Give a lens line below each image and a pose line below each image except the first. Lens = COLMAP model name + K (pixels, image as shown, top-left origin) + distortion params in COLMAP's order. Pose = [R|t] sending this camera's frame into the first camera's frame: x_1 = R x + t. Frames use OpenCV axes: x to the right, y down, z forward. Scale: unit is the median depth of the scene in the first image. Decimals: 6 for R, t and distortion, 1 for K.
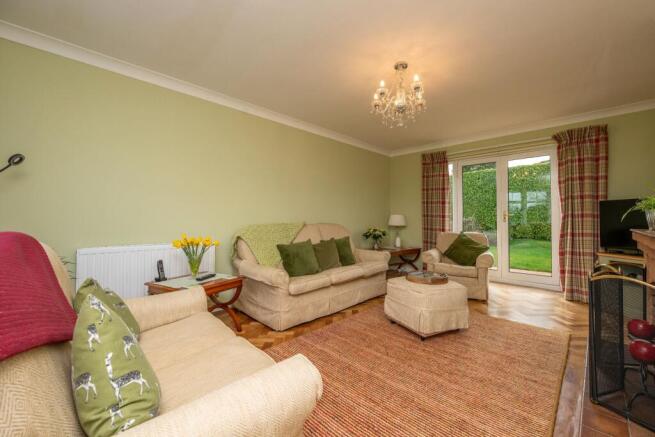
lens RADIAL K [[273.0, 0, 336.2], [0, 273.0, 217.8], [0, 0, 1]] dist [-0.001924, -0.000253]
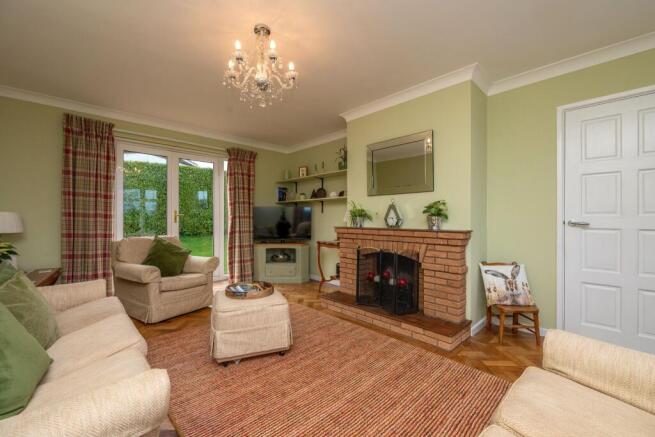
lens RADIAL K [[273.0, 0, 336.2], [0, 273.0, 217.8], [0, 0, 1]] dist [-0.001924, -0.000253]
pose [[0.024683, 0.003284, 0.999690, -0.394677], [-0.006663, 0.999973, -0.003120, -0.004299], [-0.999673, -0.006584, 0.024704, 0.537838]]
